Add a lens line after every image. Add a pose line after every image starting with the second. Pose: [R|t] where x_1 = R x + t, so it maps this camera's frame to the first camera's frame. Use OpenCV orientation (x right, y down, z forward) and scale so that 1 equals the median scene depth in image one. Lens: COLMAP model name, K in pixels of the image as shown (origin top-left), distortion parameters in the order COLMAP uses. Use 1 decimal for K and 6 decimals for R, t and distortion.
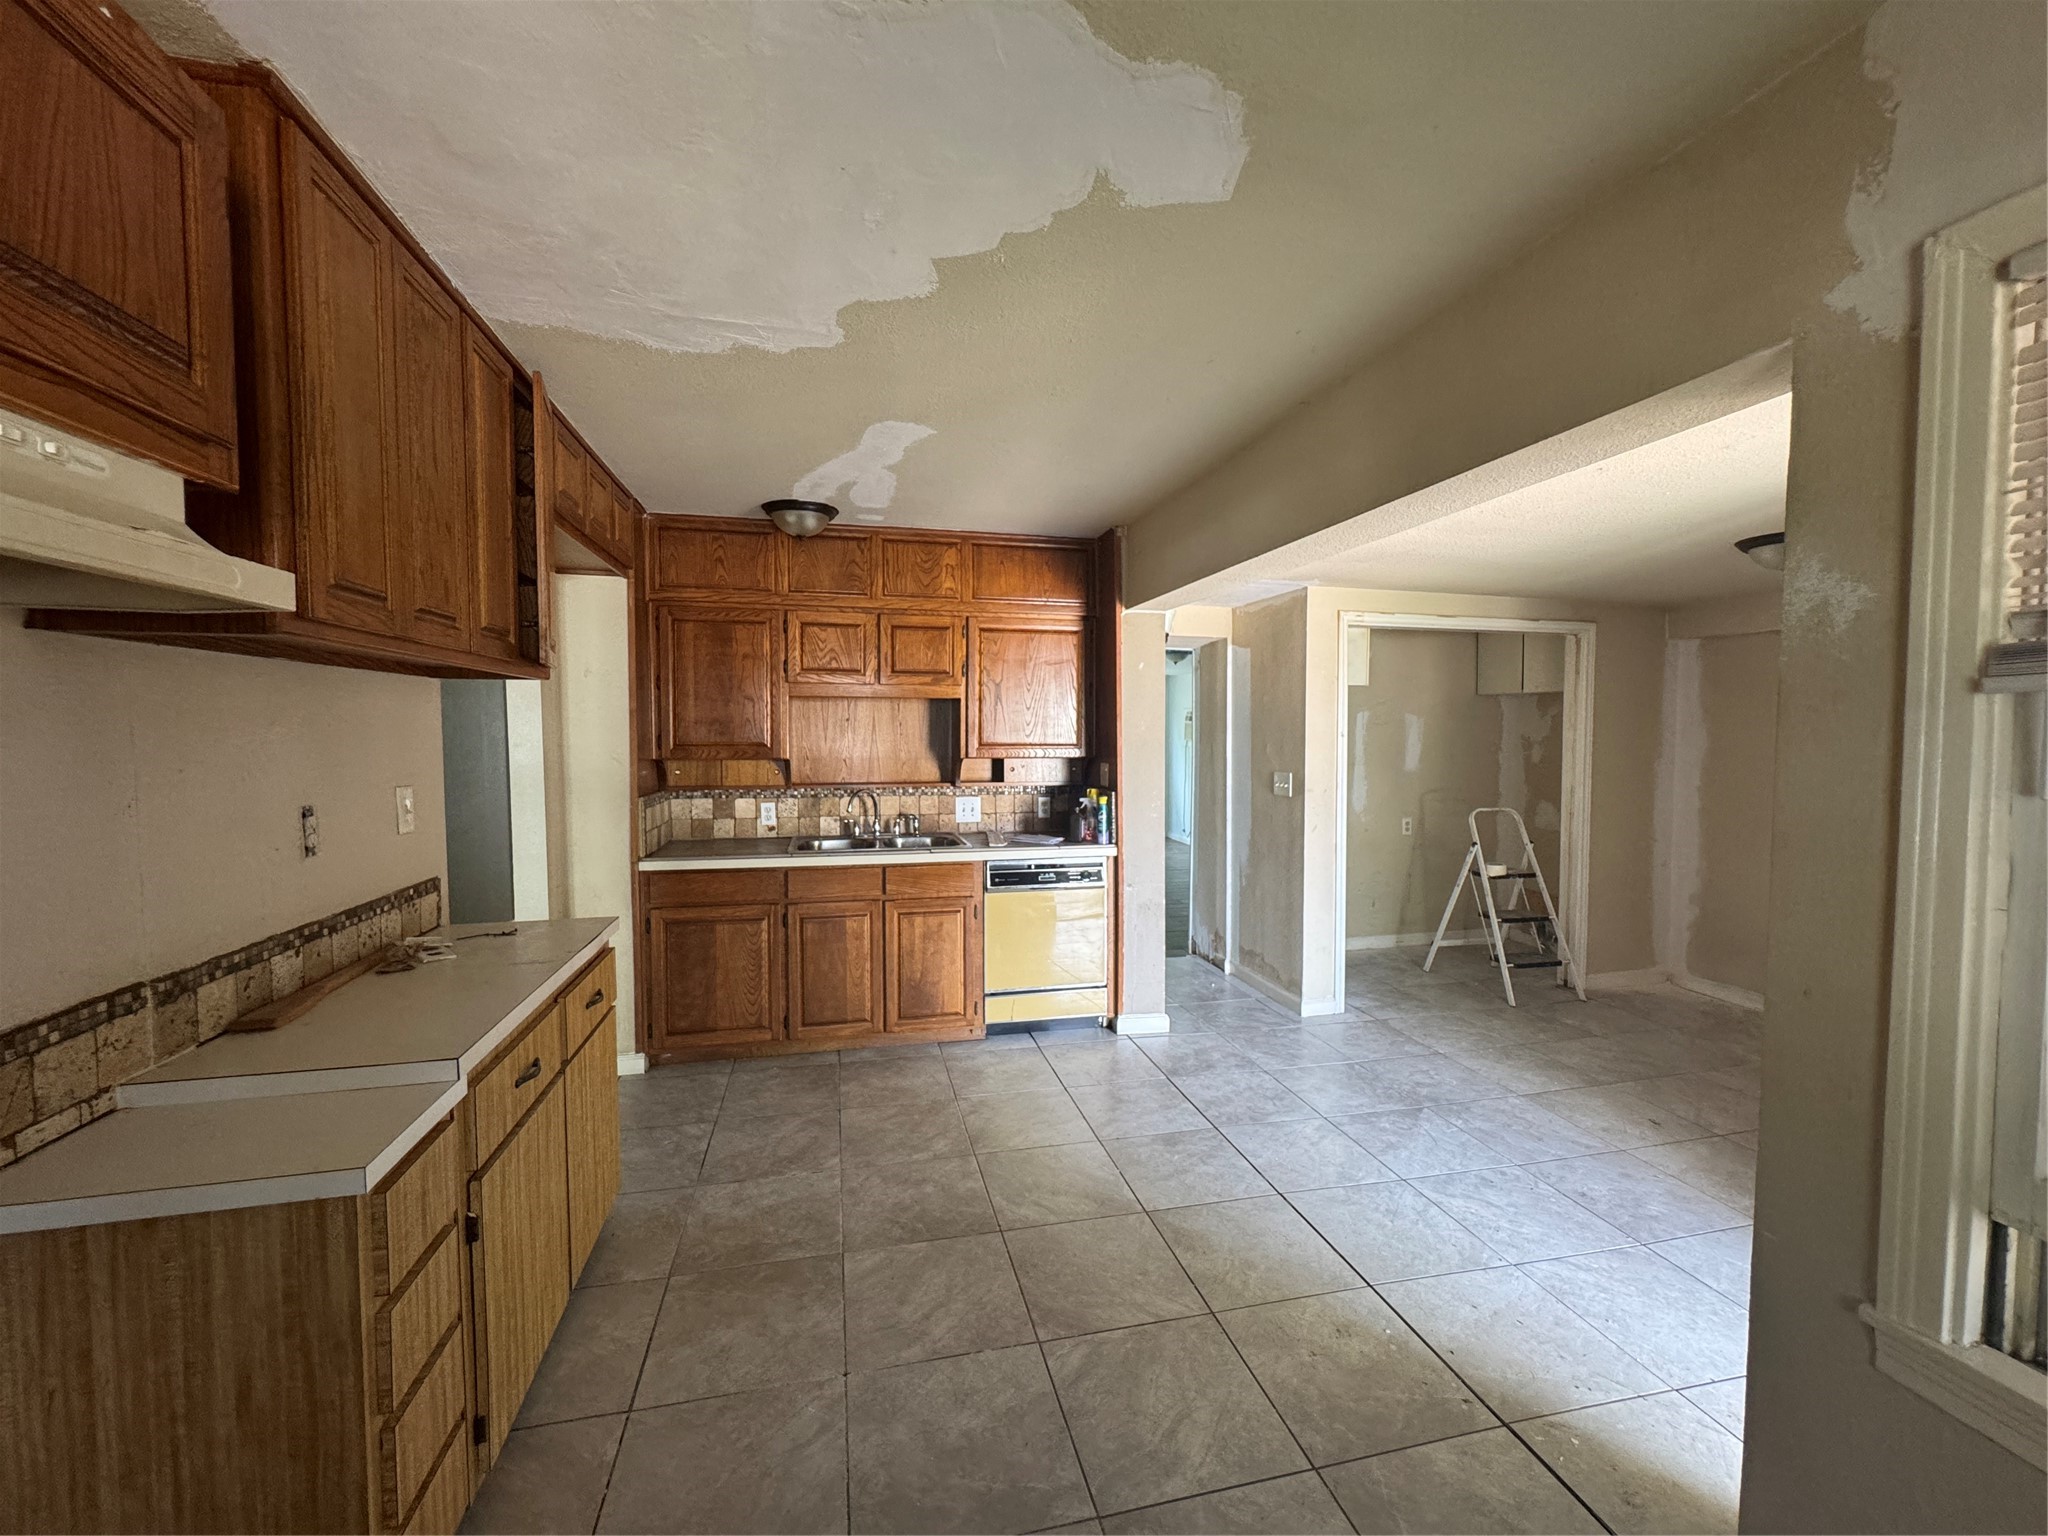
lens RADIAL K [[827.2, 0, 1018.9], [0, 827.2, 768.8], [0, 0, 1]] dist [-0.008430, 0.001993]
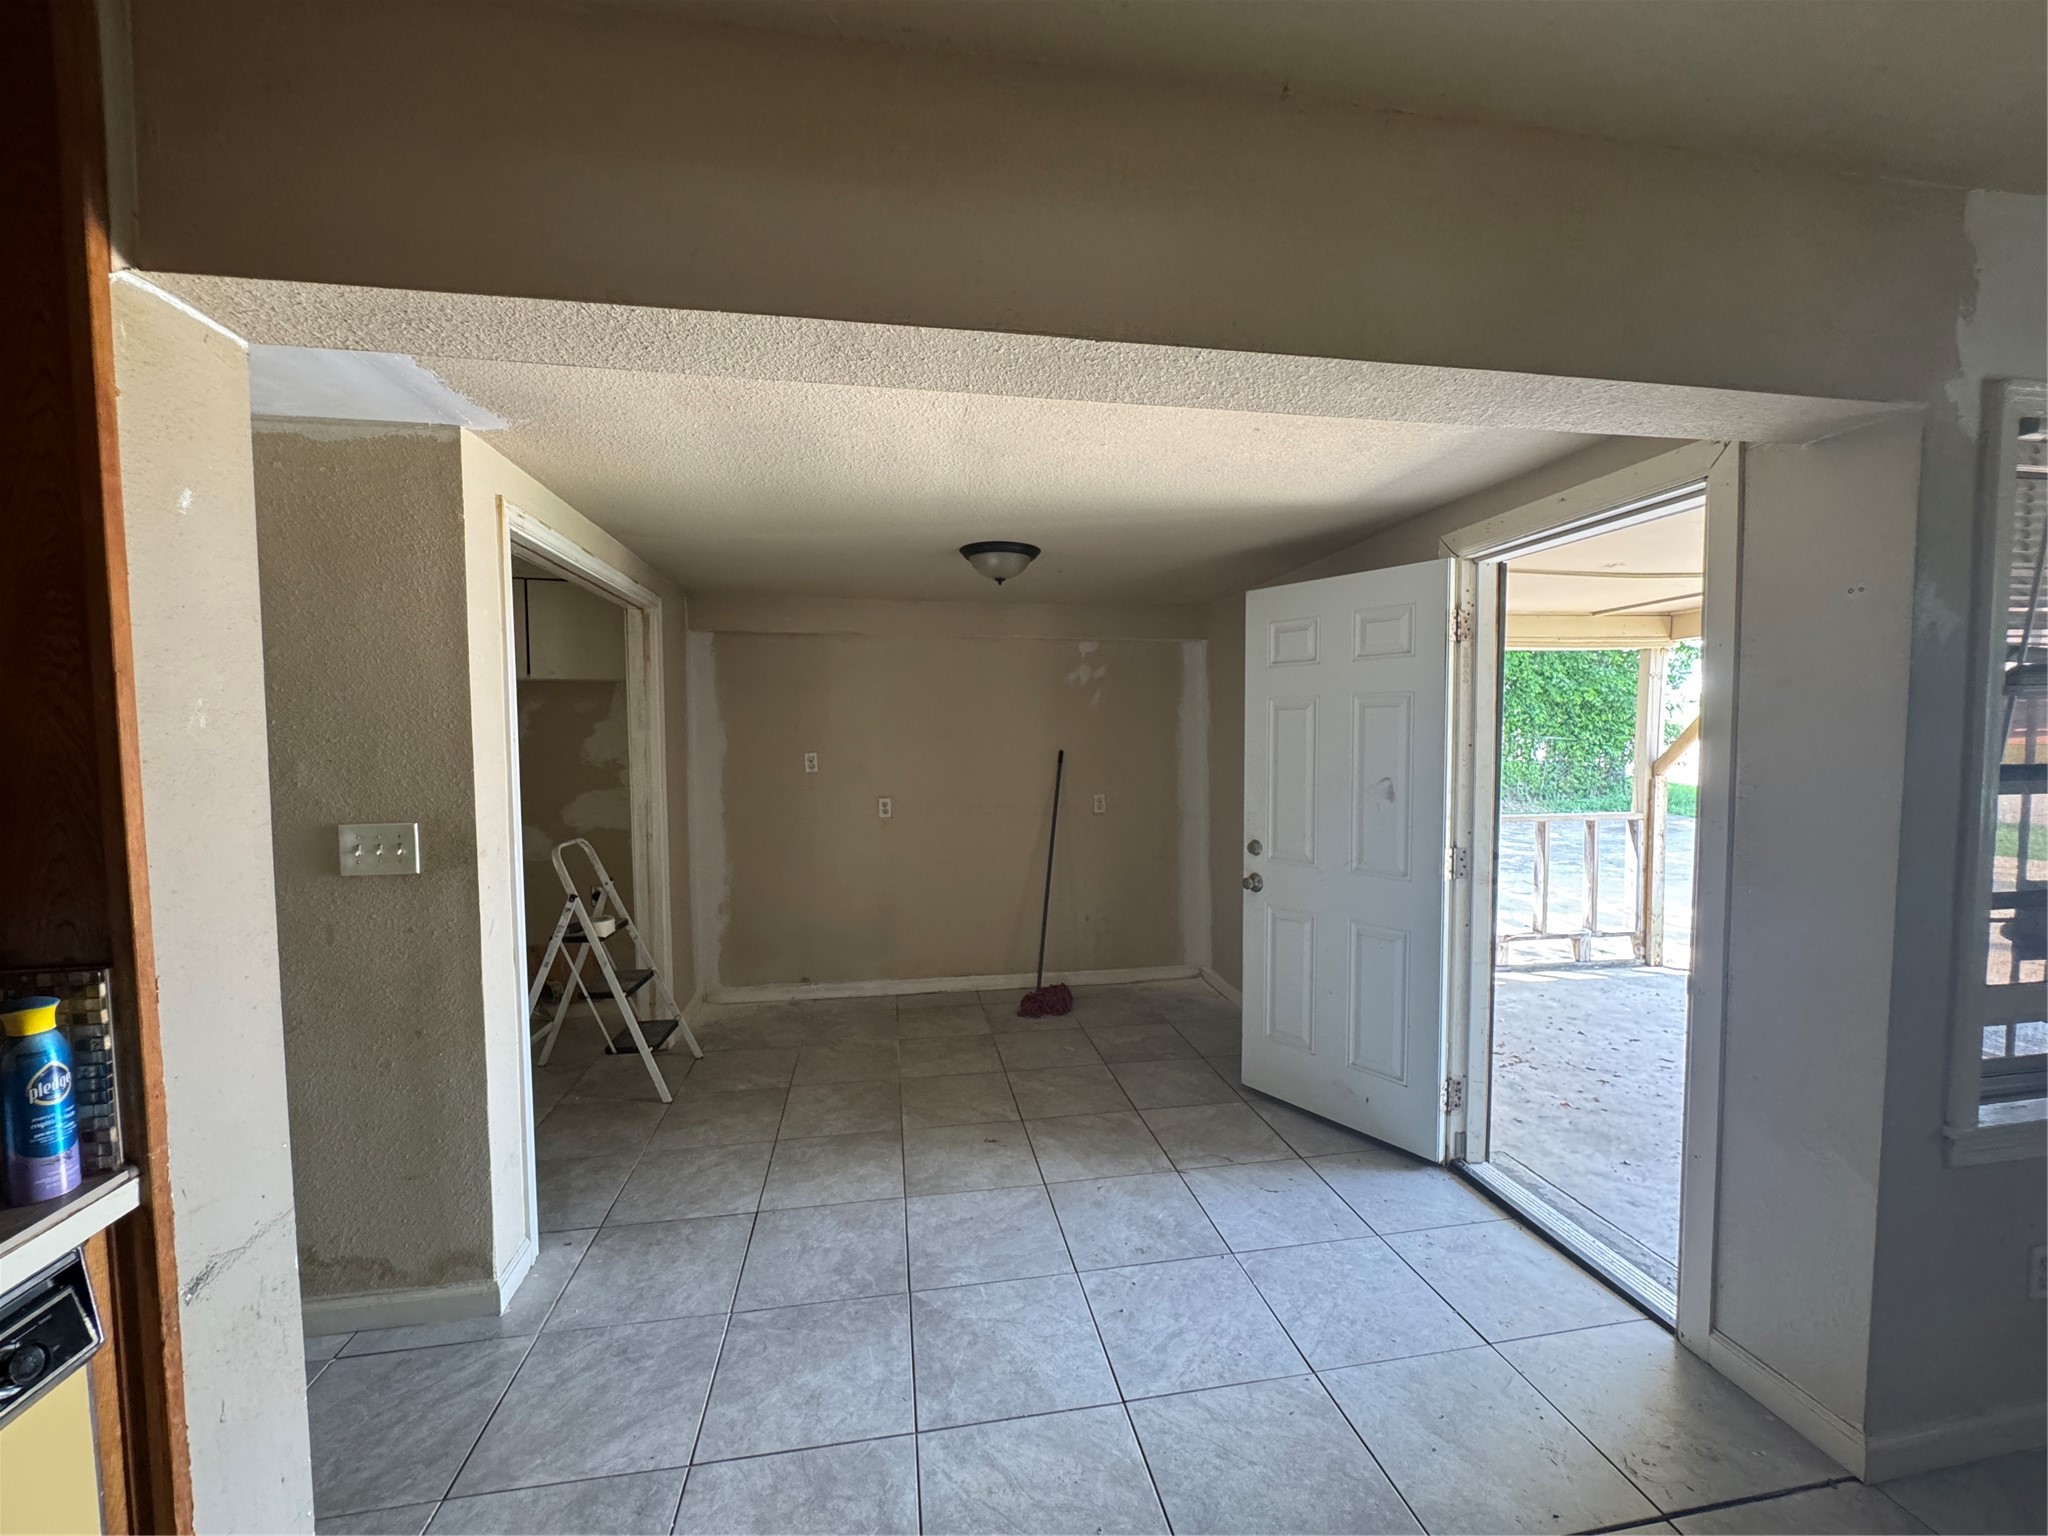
lens RADIAL K [[827.2, 0, 1027.0], [0, 827.2, 771.6], [0, 0, 1]] dist [-0.008430, 0.001993]
pose [[0.052210, -0.051632, 0.997301, -0.122500], [0.052820, 0.997407, 0.048872, -0.031483], [-0.997238, 0.050126, 0.054801, 0.713734]]
